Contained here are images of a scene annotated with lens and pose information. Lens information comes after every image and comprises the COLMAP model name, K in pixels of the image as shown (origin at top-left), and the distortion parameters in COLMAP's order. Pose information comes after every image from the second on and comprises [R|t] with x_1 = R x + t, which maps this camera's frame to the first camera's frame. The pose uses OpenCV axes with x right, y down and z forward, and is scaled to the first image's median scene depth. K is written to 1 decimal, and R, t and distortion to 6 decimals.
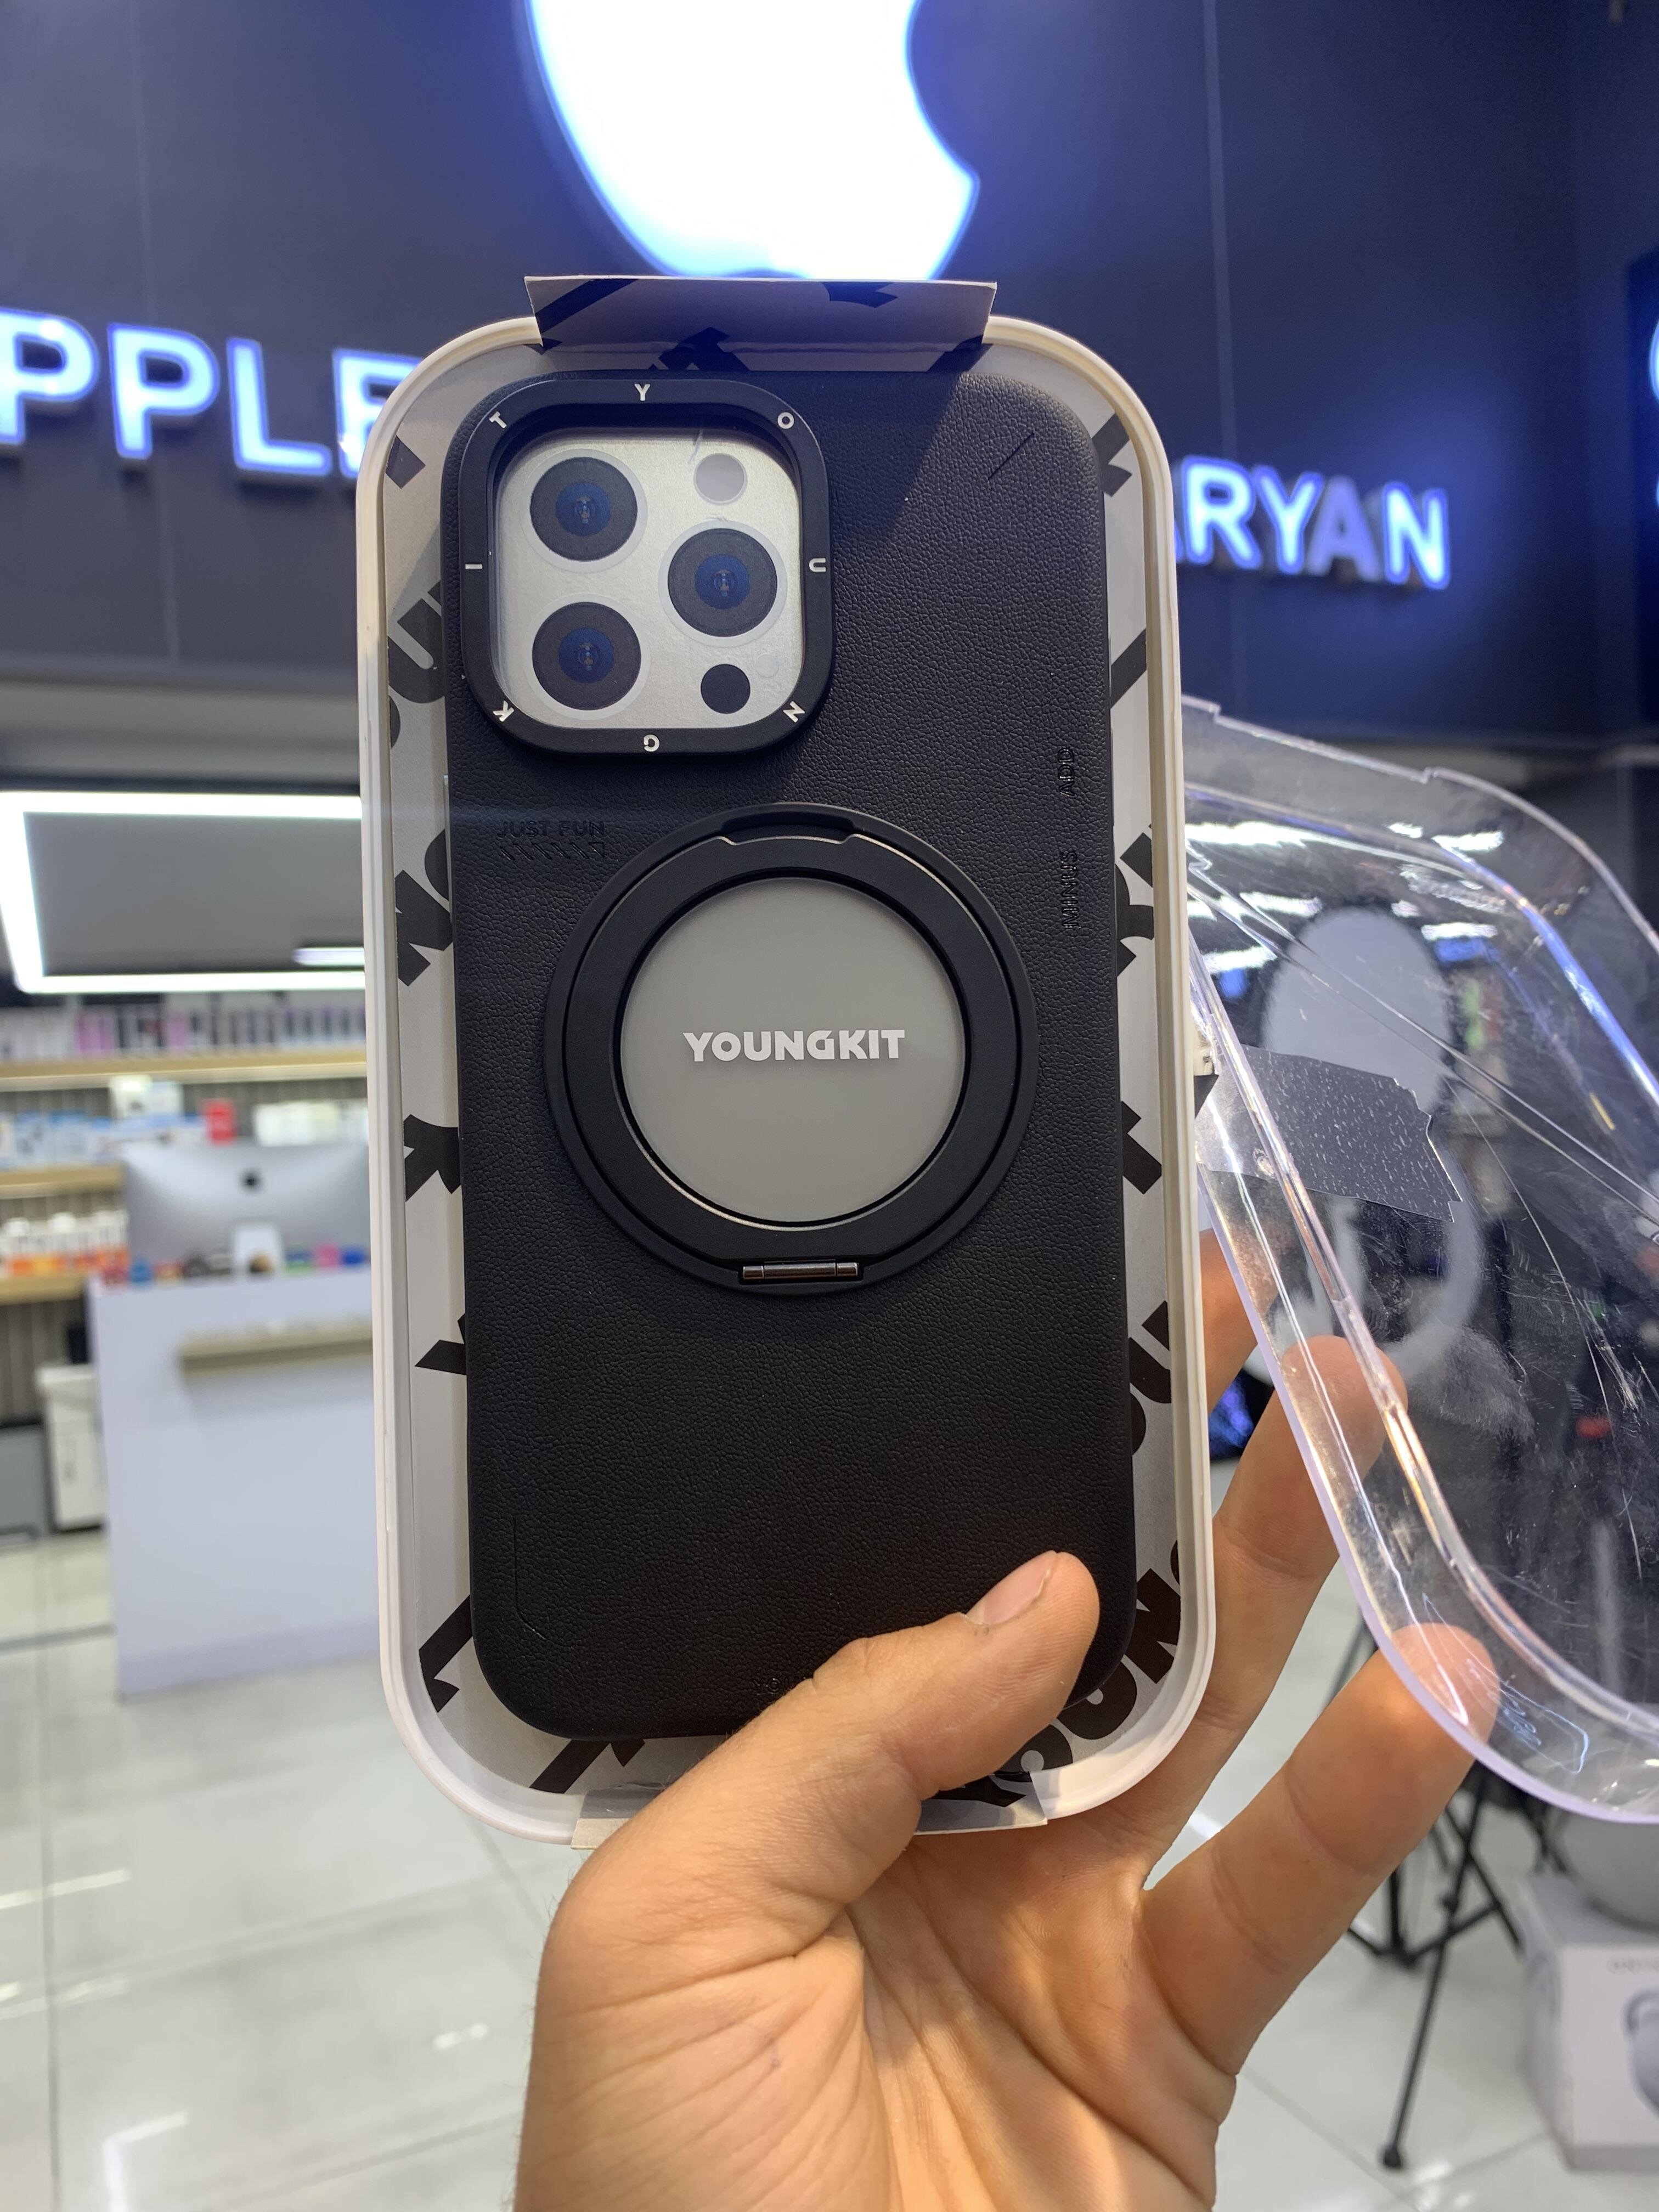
lens RADIAL K [[1751.6, 0, 912.3], [0, 1751.6, 1145.2], [0, 0, 1]] dist [-0.023670, 0.007770]
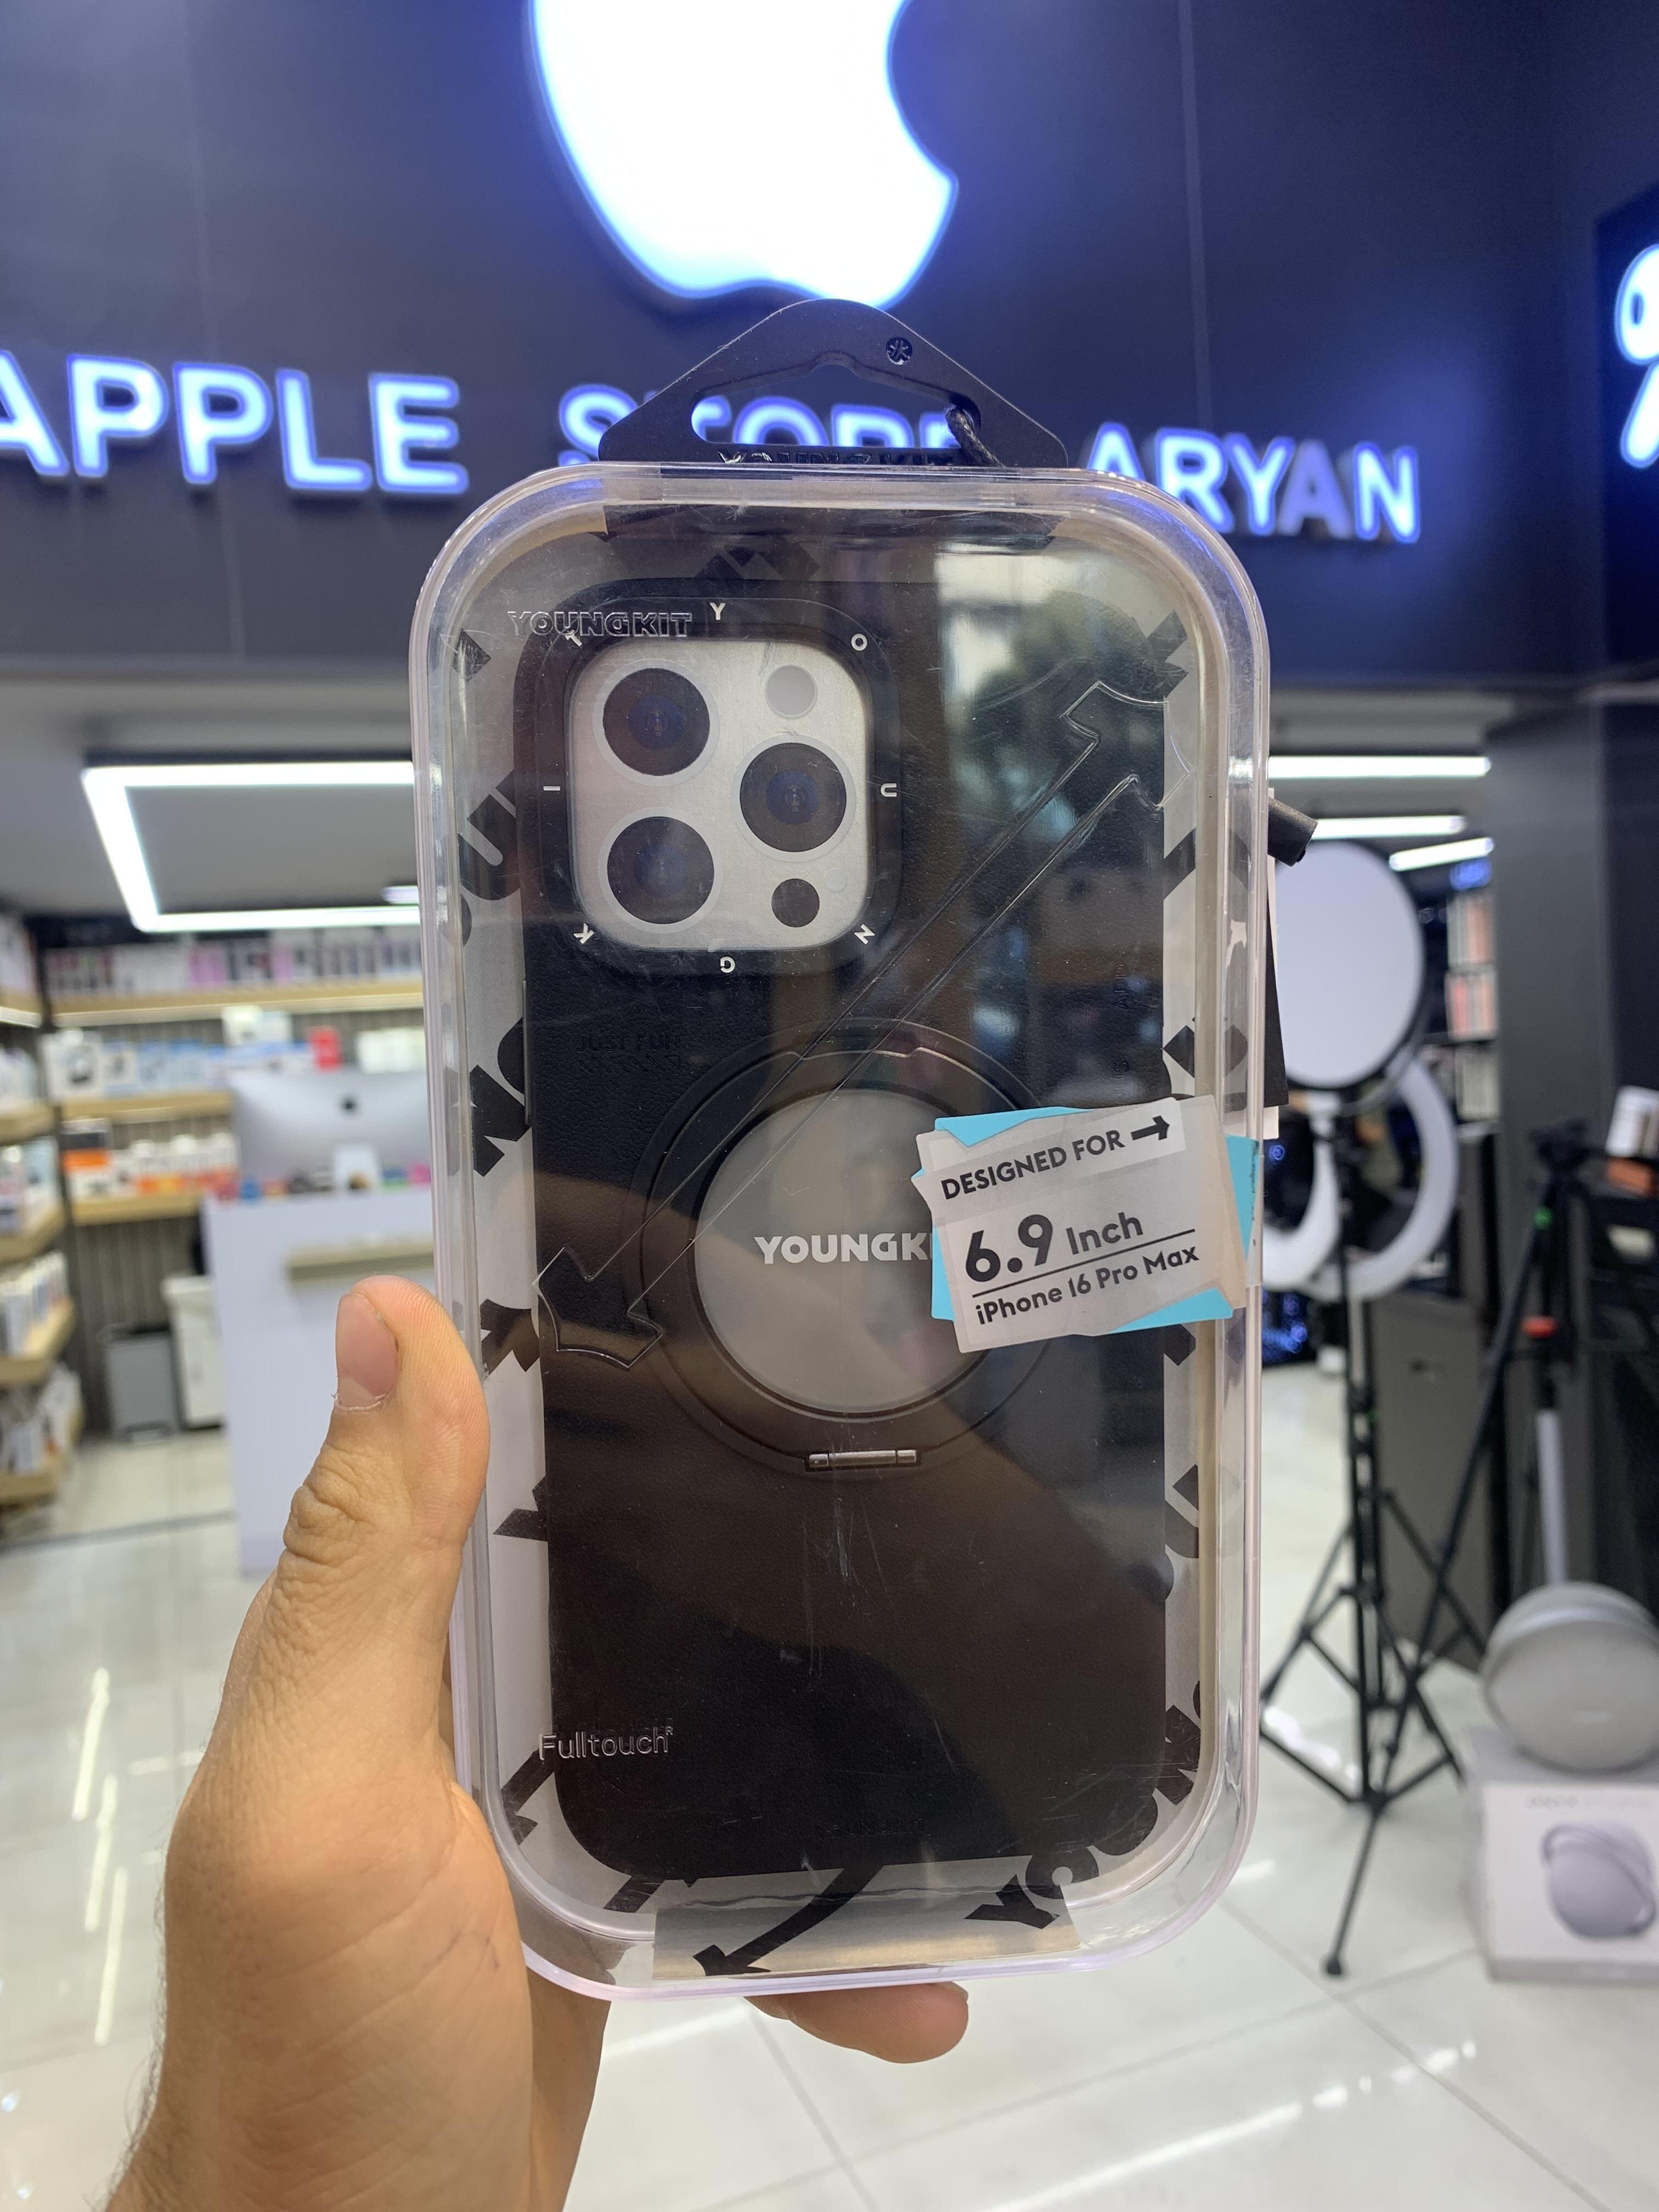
lens RADIAL K [[1751.6, 0, 914.6], [0, 1751.6, 1147.6], [0, 0, 1]] dist [-0.023670, 0.007770]
pose [[0.997951, -0.006688, -0.063629, 0.067123], [0.009884, 0.998698, 0.050052, -0.006848], [0.063211, -0.050578, 0.996718, -0.098840]]
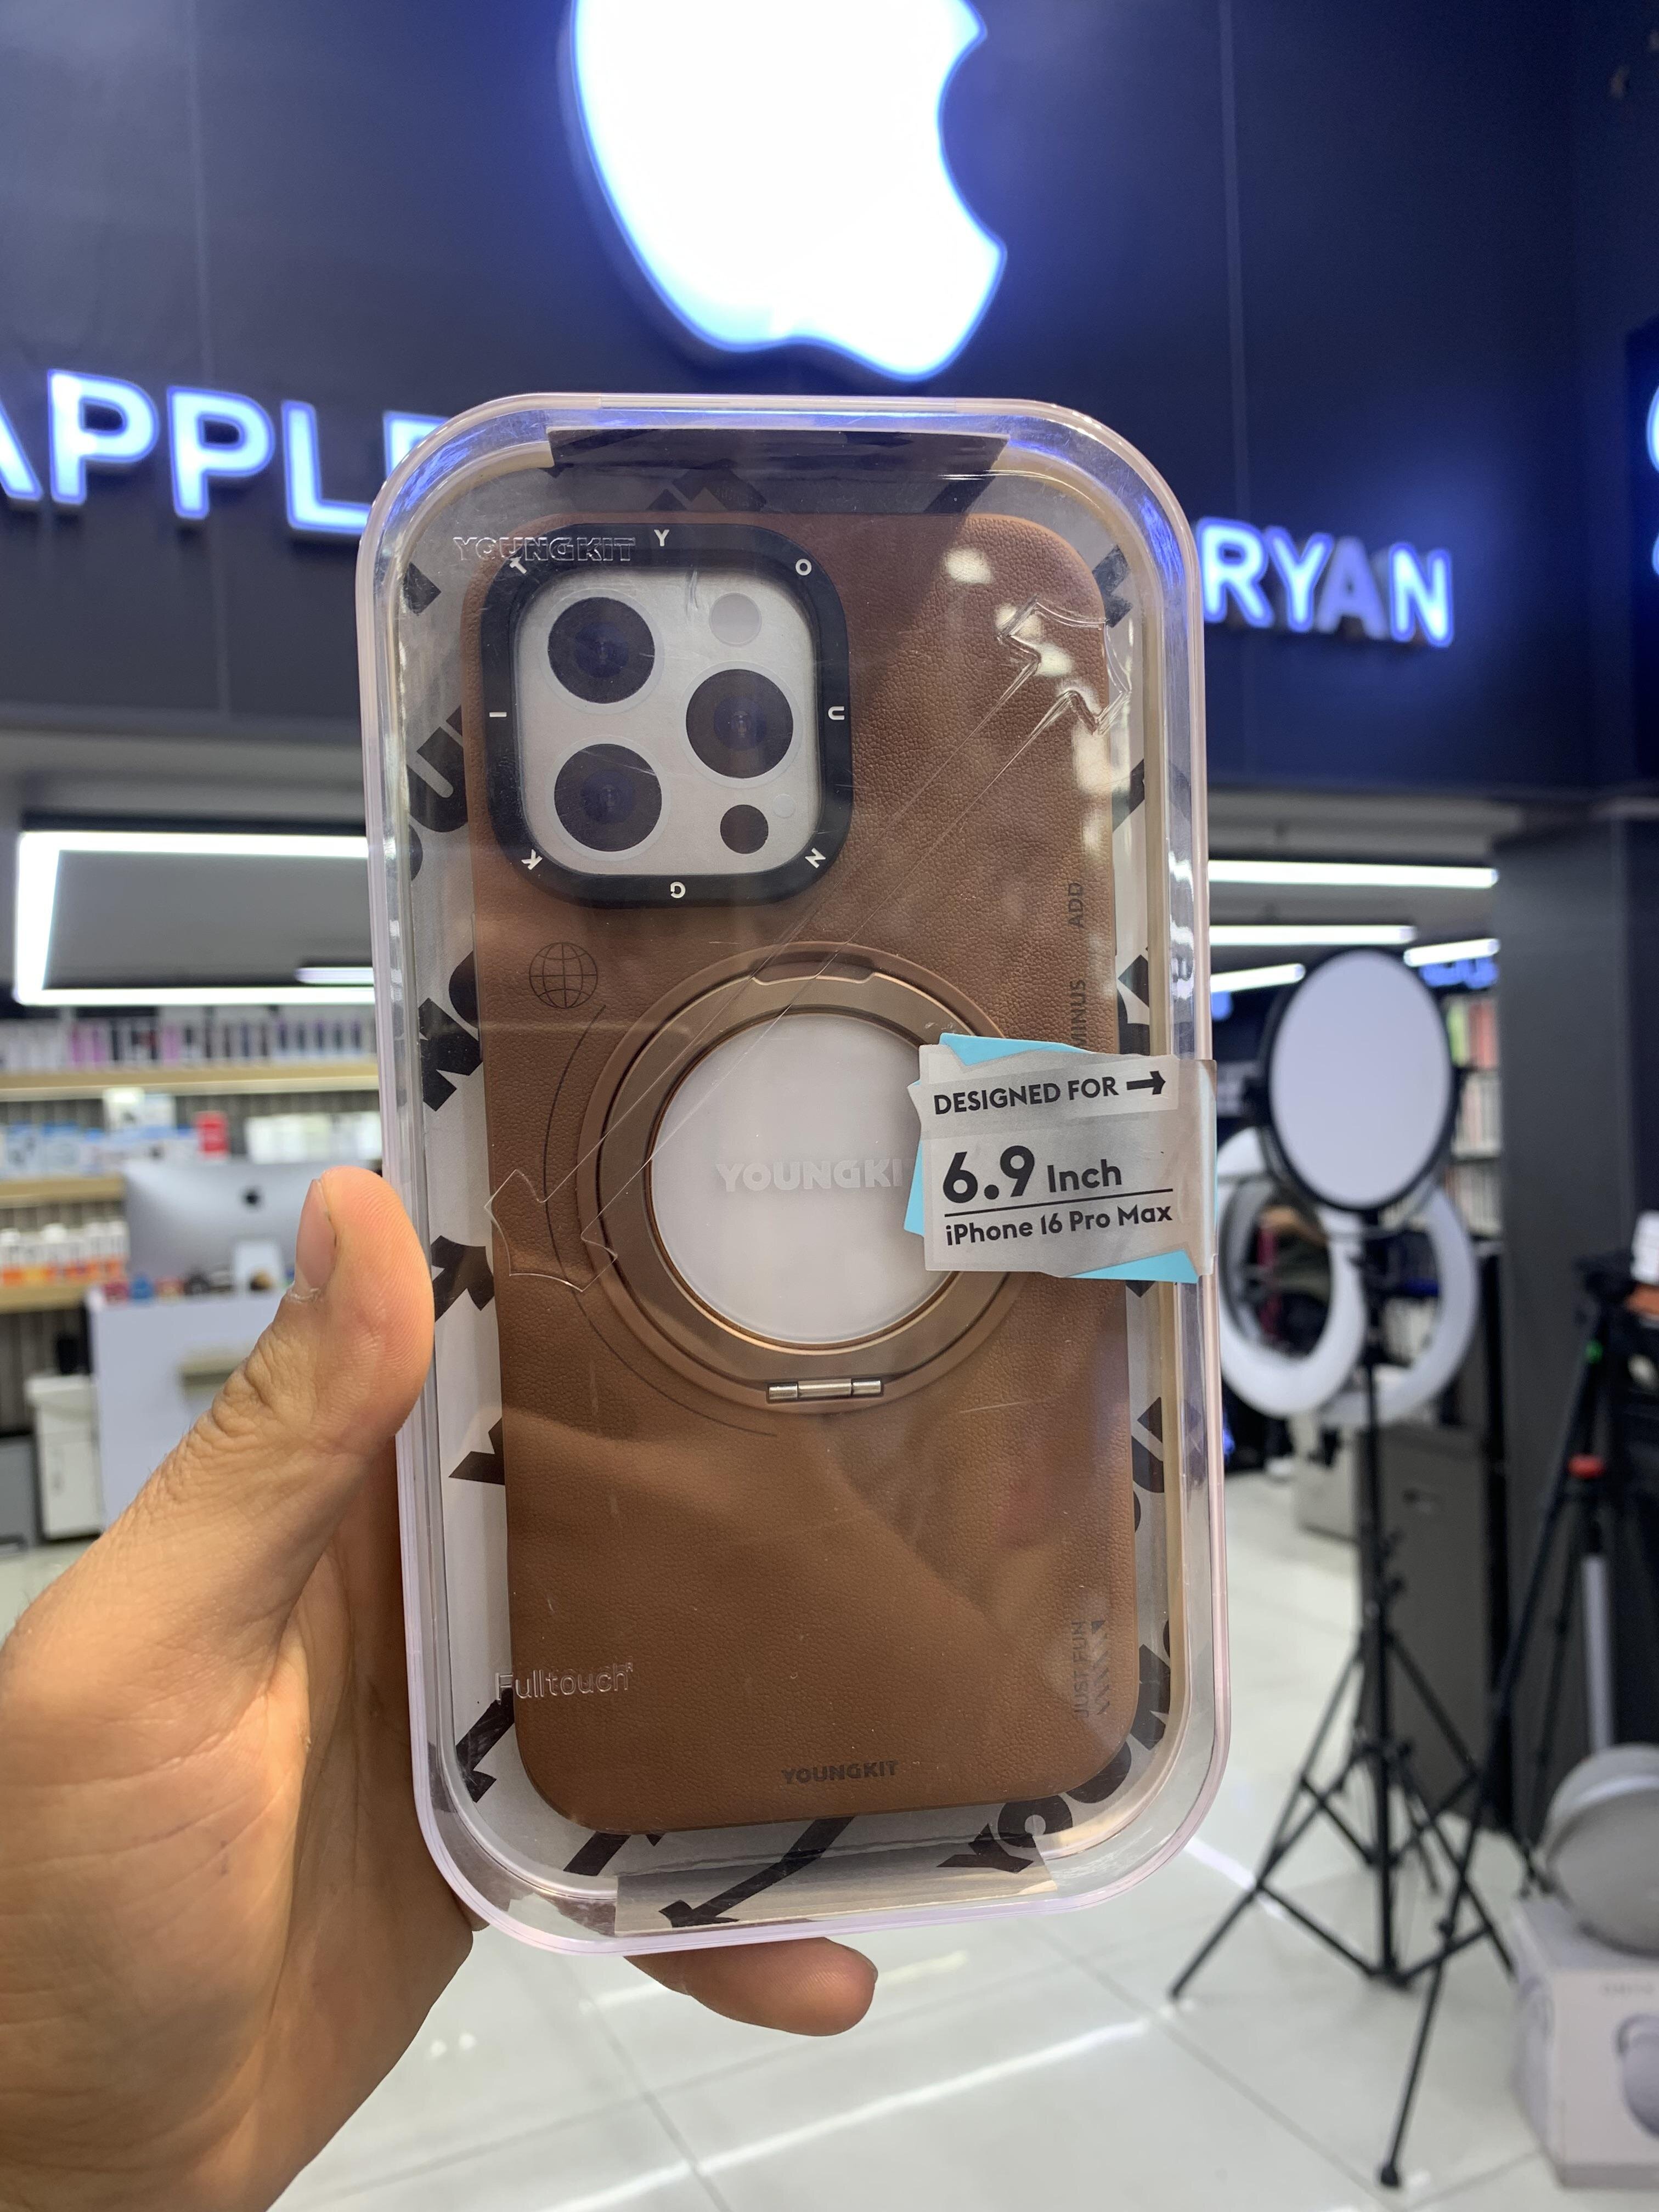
lens RADIAL K [[1751.6, 0, 911.3], [0, 1751.6, 1143.1], [0, 0, 1]] dist [-0.023670, 0.007770]
pose [[0.999806, 0.010394, 0.016736, -0.025888], [-0.010330, 0.999939, -0.003915, -0.018949], [-0.016775, 0.003742, 0.999852, -0.023582]]
